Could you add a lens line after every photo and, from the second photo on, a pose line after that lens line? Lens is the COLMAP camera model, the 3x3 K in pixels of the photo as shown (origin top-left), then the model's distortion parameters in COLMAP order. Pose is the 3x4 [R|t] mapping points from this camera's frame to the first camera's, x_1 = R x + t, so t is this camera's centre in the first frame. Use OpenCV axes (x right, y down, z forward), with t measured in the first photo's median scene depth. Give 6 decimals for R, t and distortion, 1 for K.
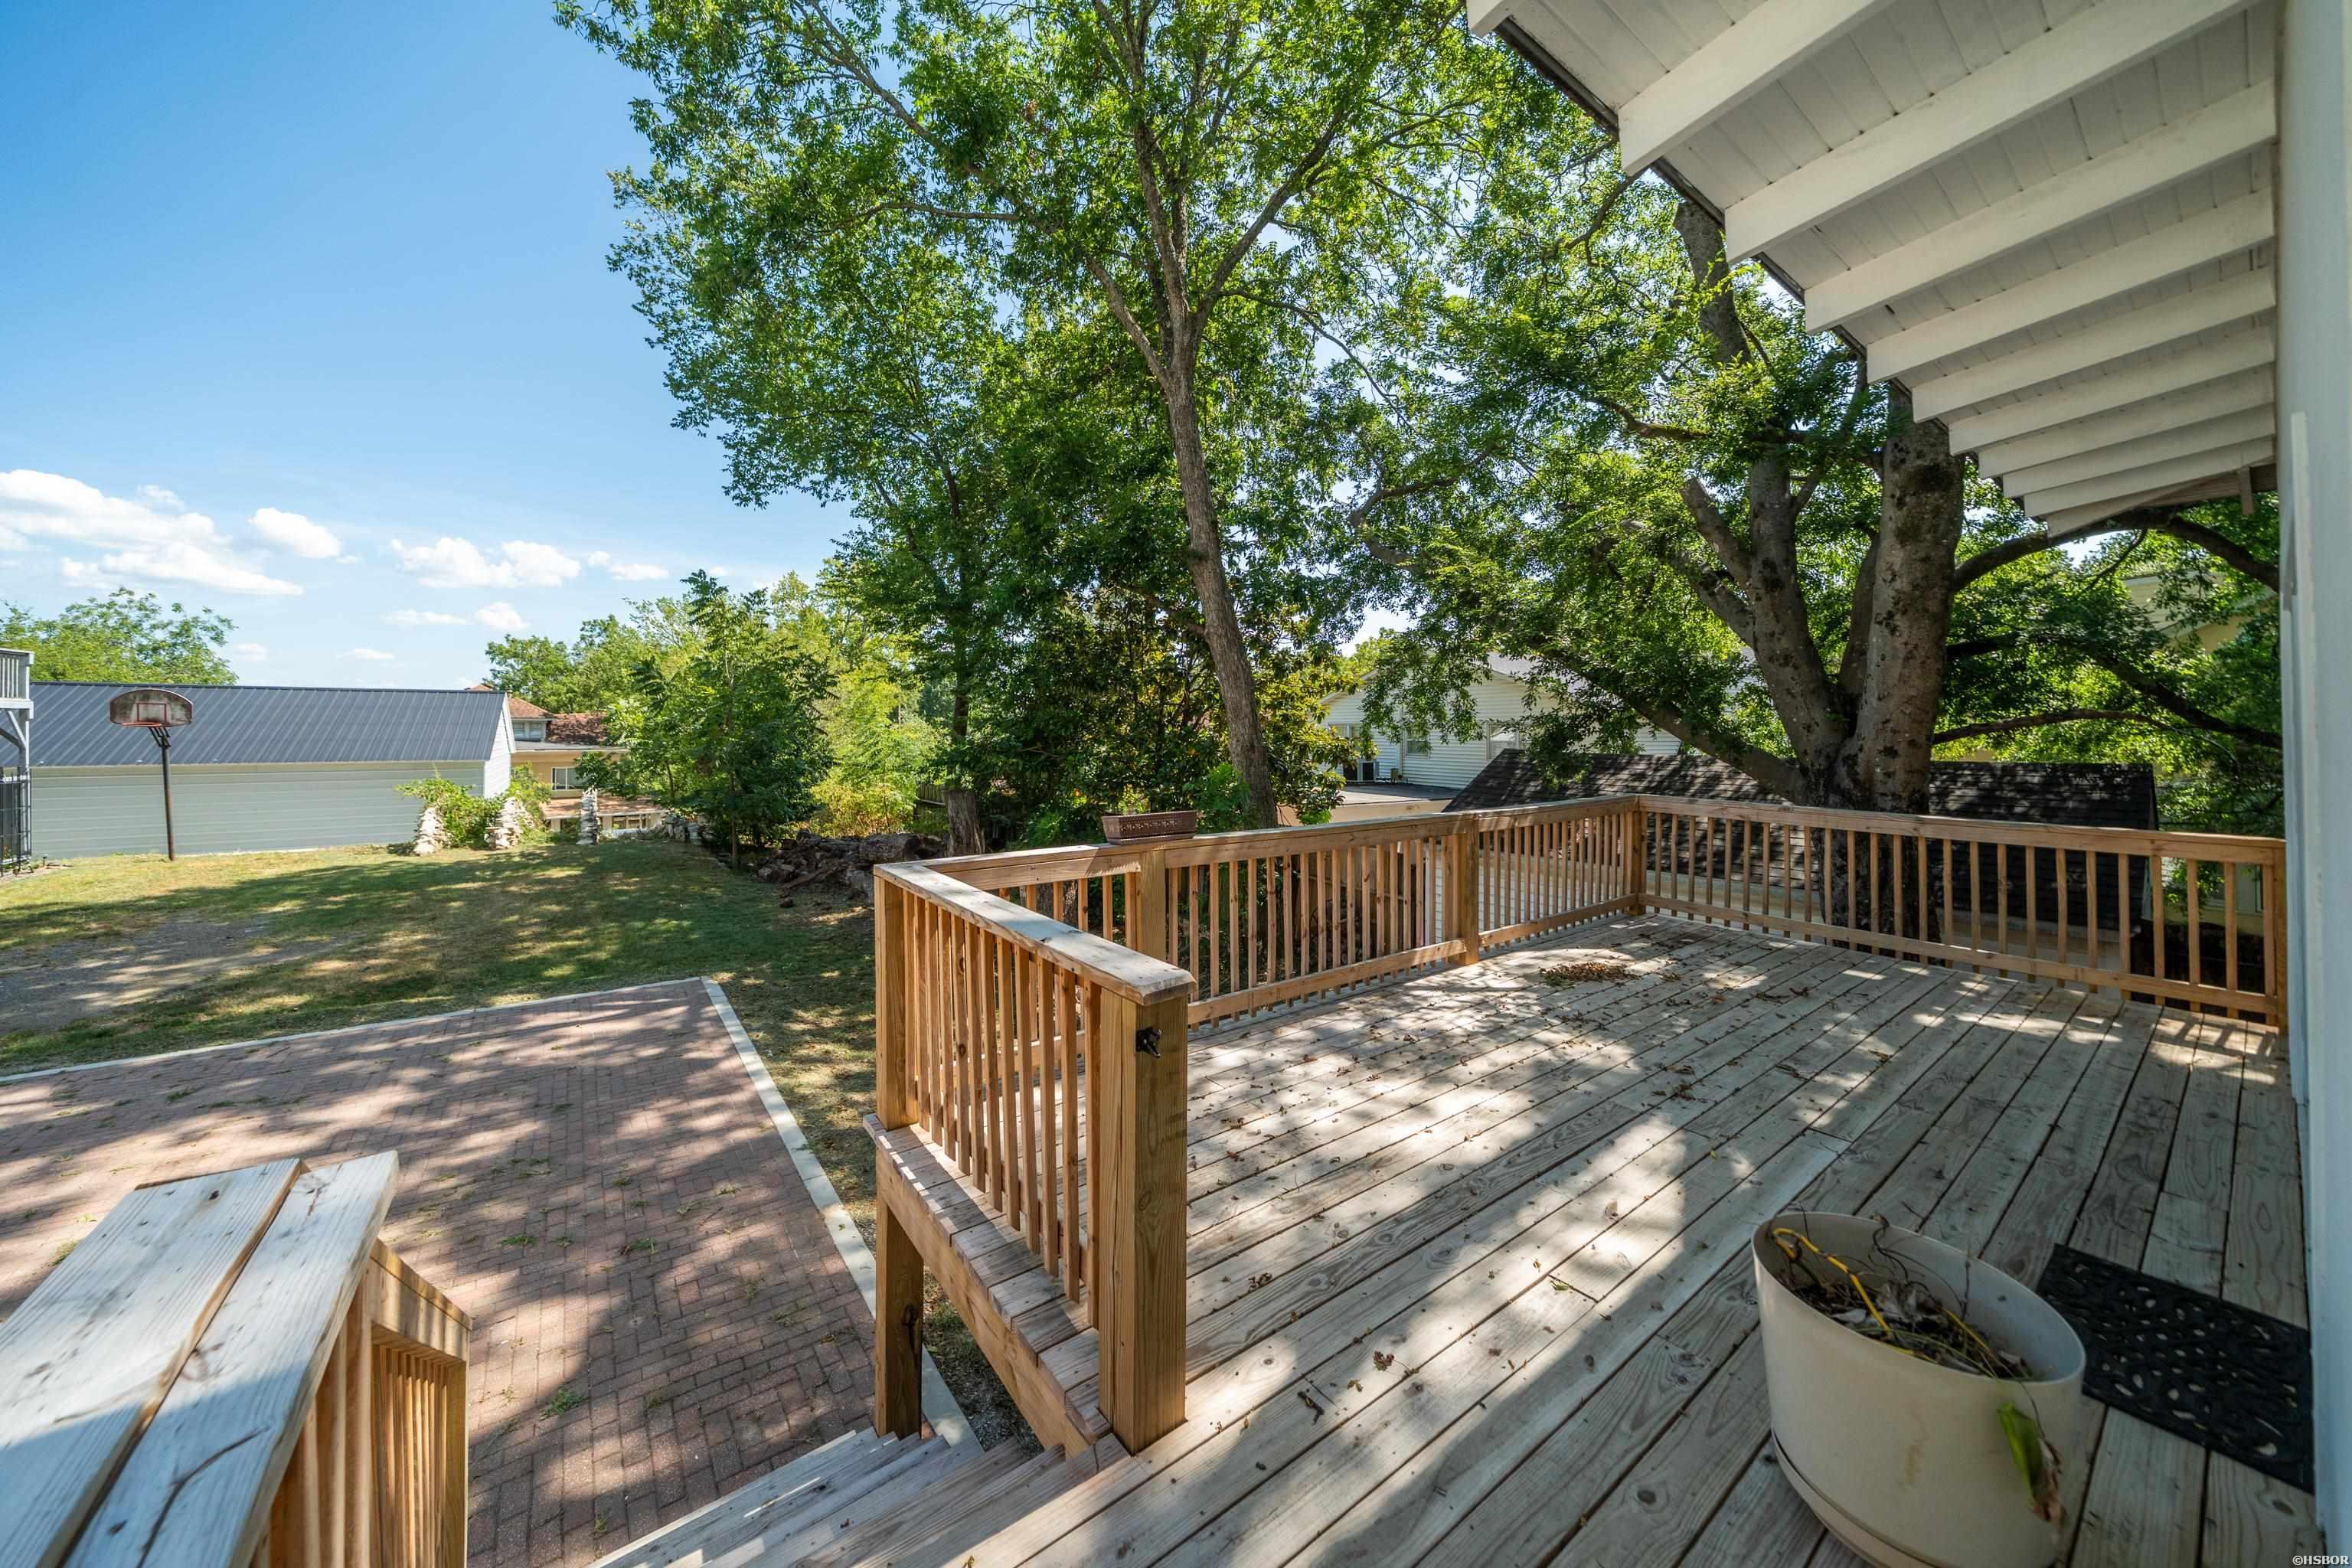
lens RADIAL K [[824.8, 0, 1191.4], [0, 824.8, 703.8], [0, 0, 1]] dist [0.002293, -0.000010]
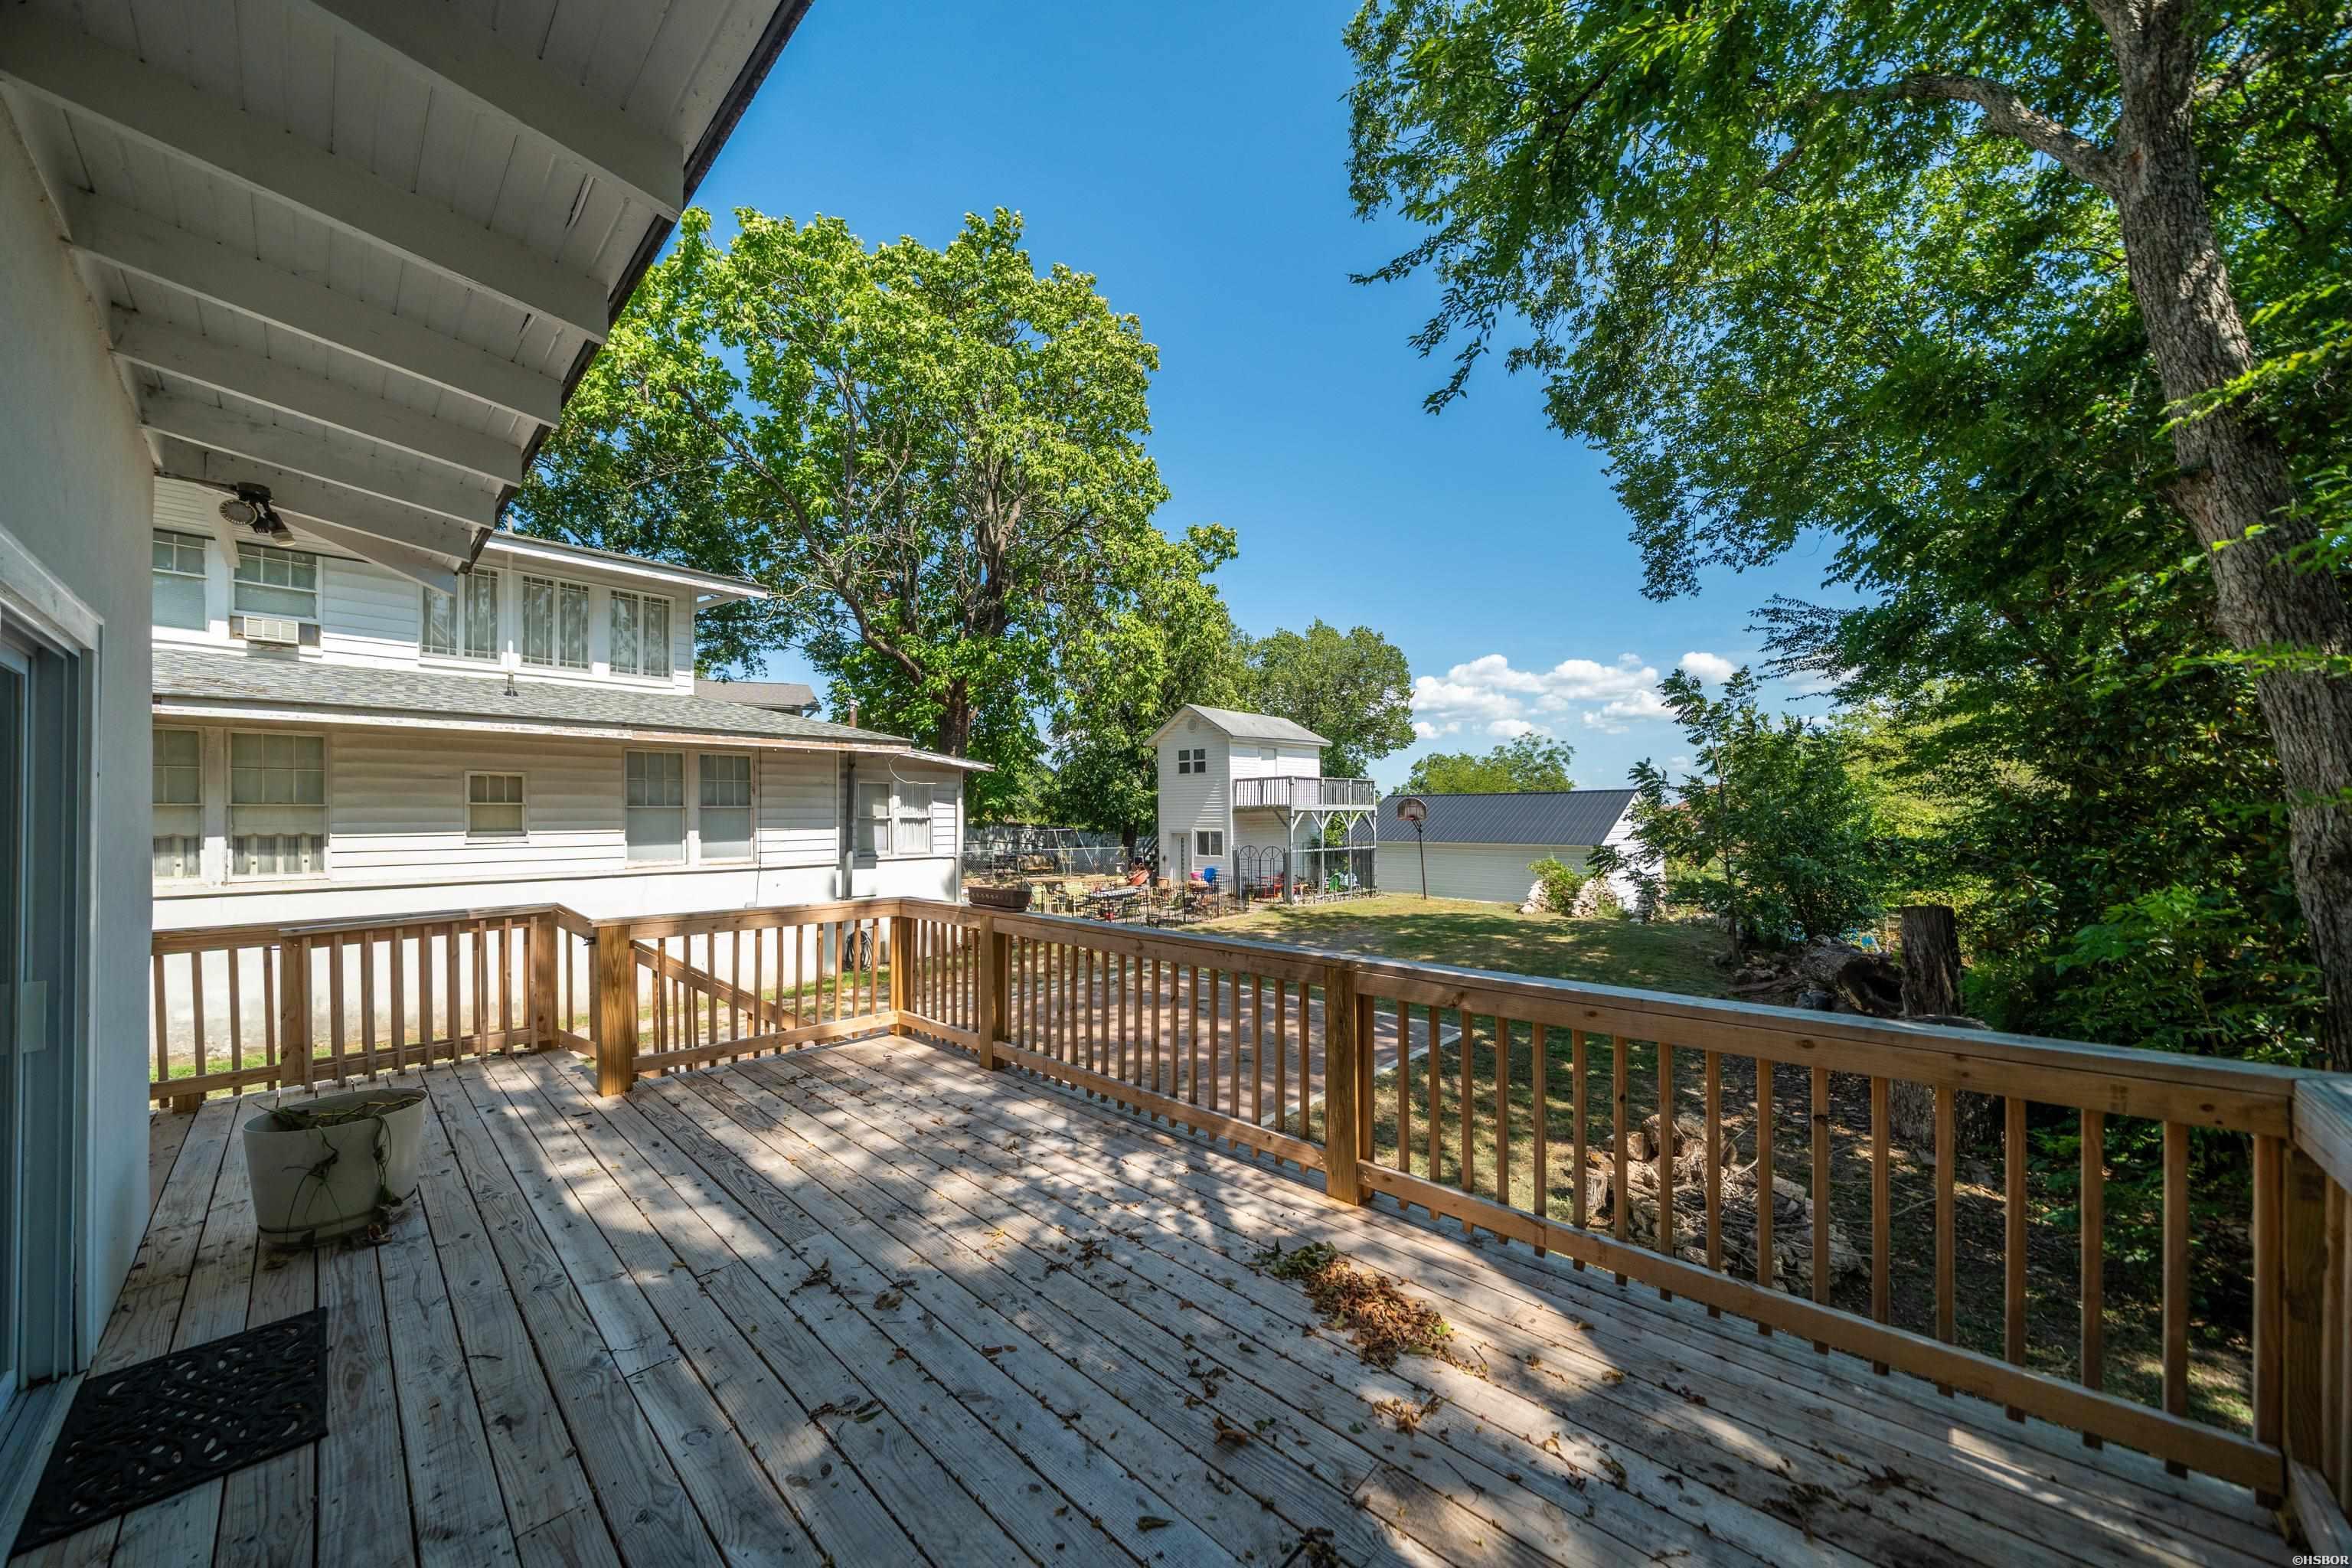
lens RADIAL K [[789.8, 0, 1168.9], [0, 789.8, 812.3], [0, 0, 1]] dist [0.001223, 0.000026]
pose [[0.170712, -0.015535, -0.985199, 0.329173], [0.037777, 0.999244, -0.009211, 0.010037], [0.984597, -0.035646, 0.171170, 0.284972]]
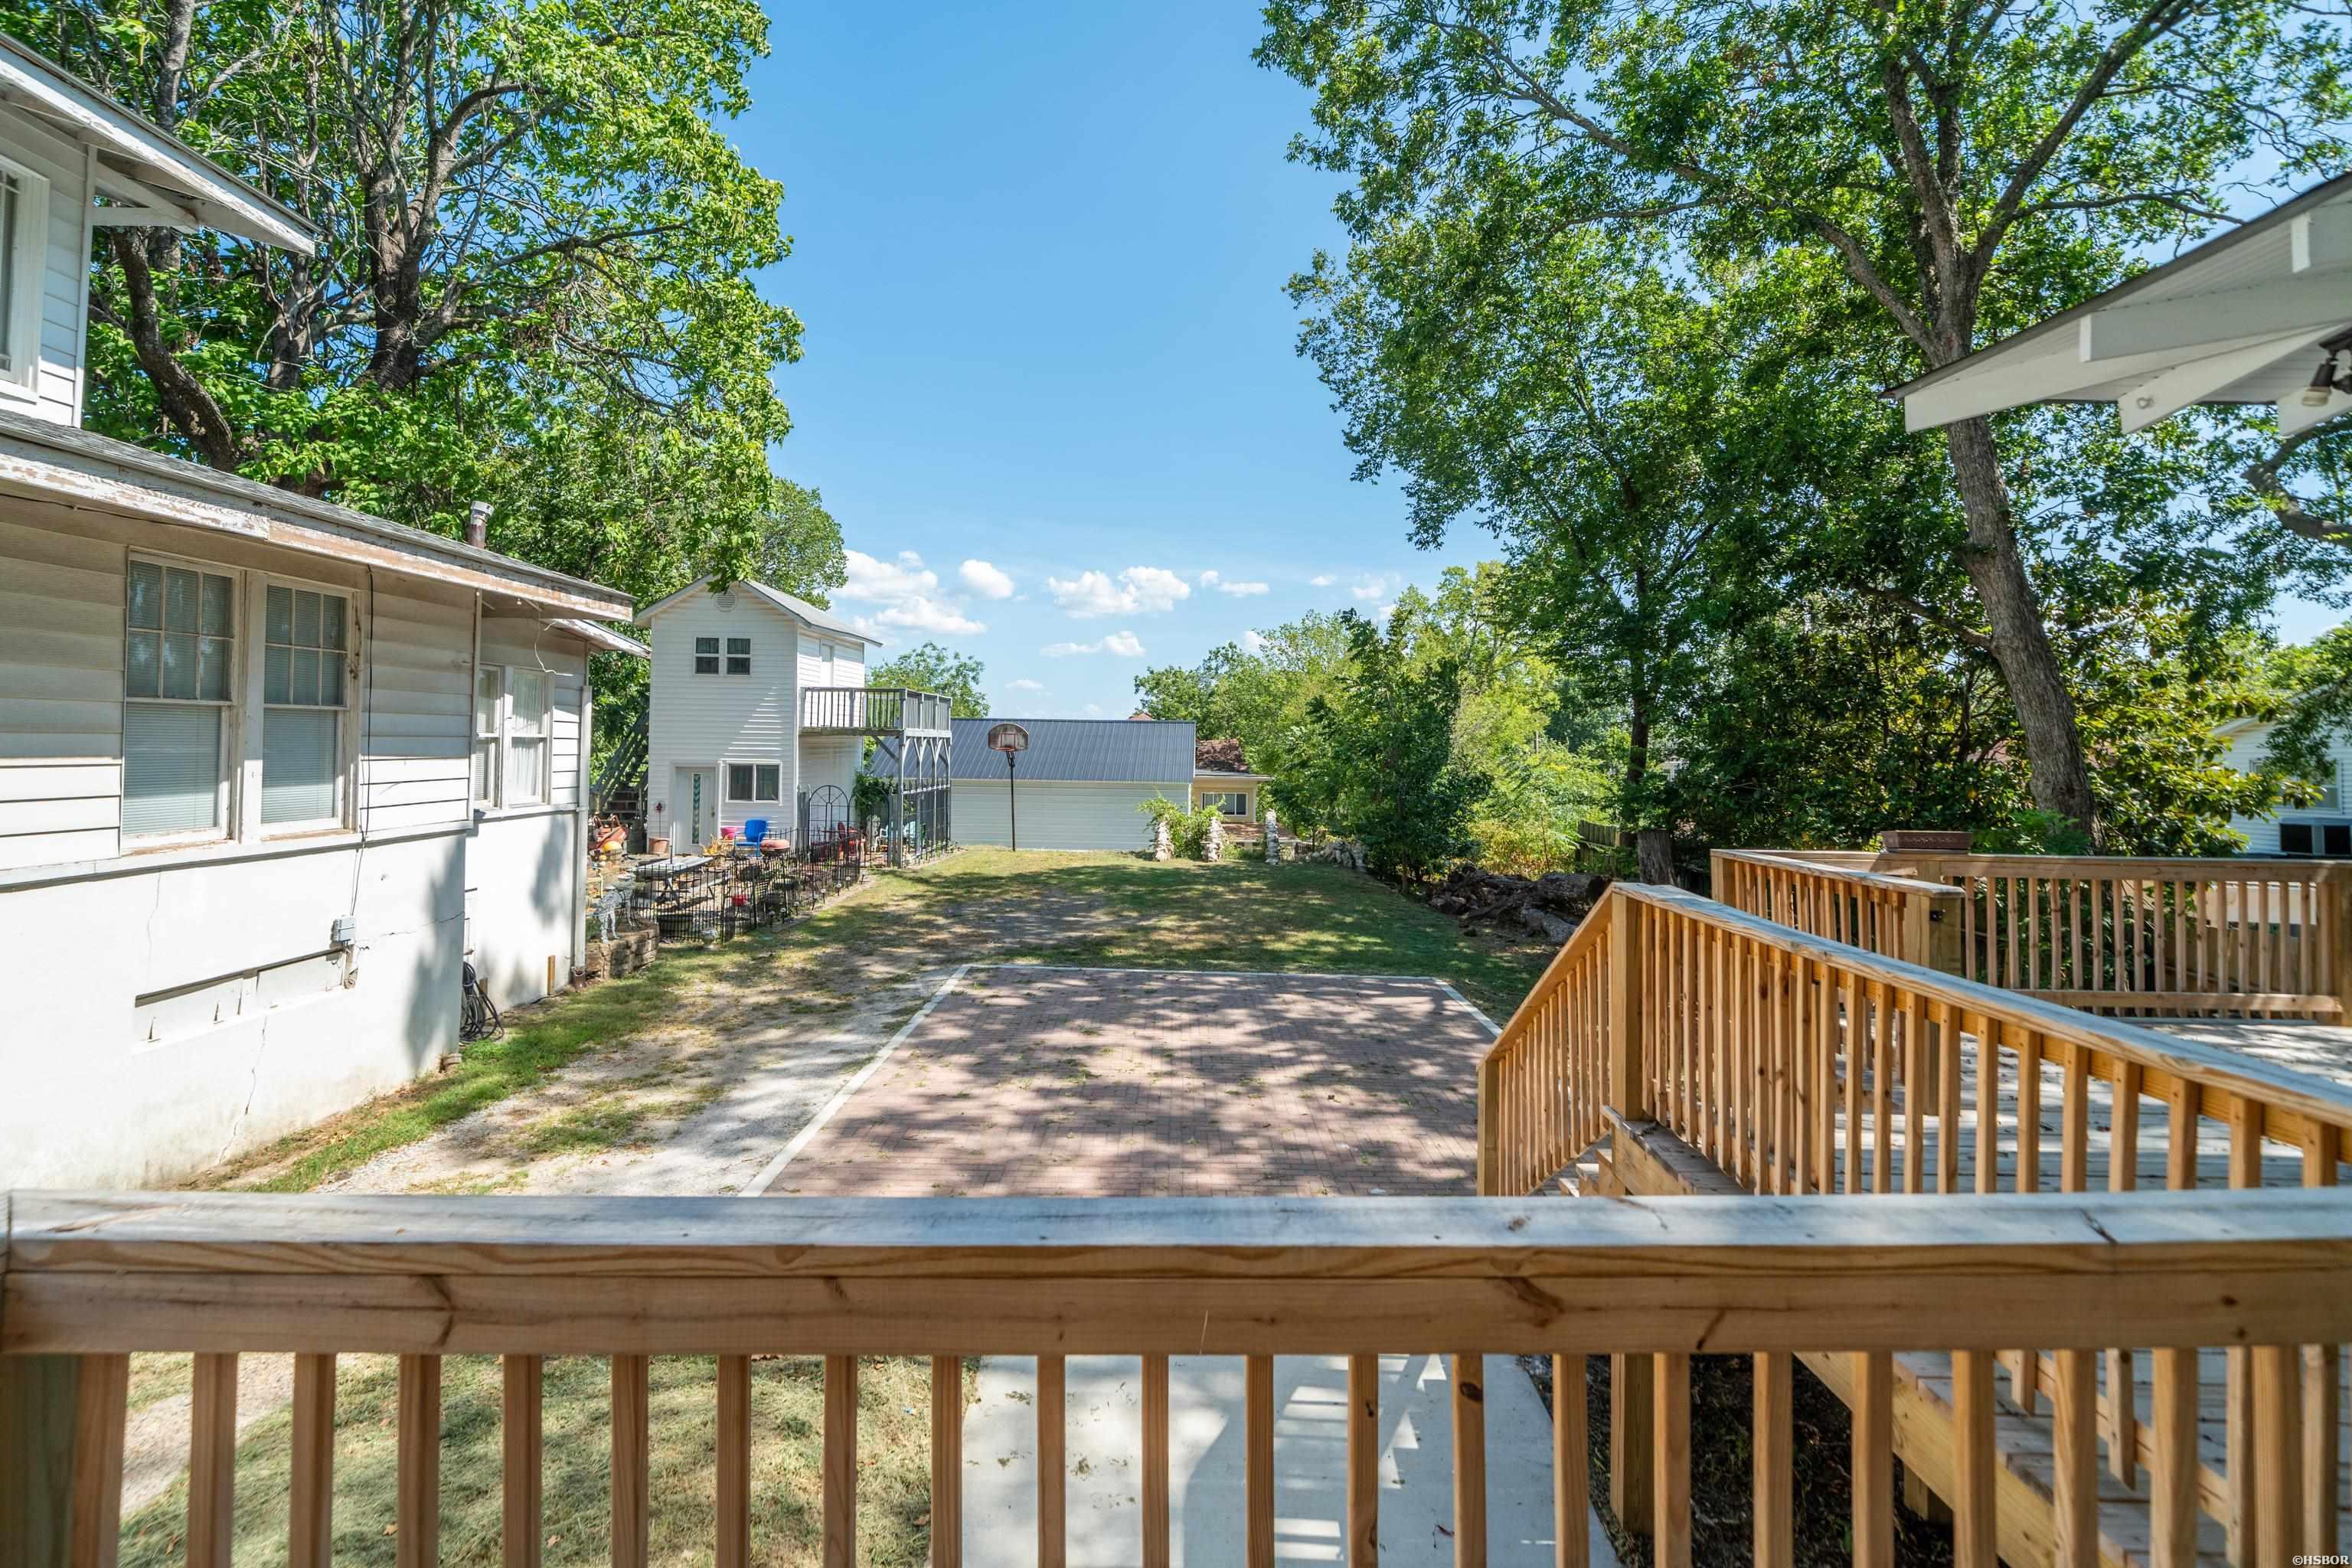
lens RADIAL K [[1048.2, 0, 1175.4], [0, 1048.2, 717.9], [0, 0, 1]] dist [0.002285, 0.000020]
pose [[0.794541, -0.012434, -0.607083, 0.003733], [0.007746, 0.999917, -0.010341, -0.010130], [0.607161, 0.003513, 0.794571, -0.244549]]
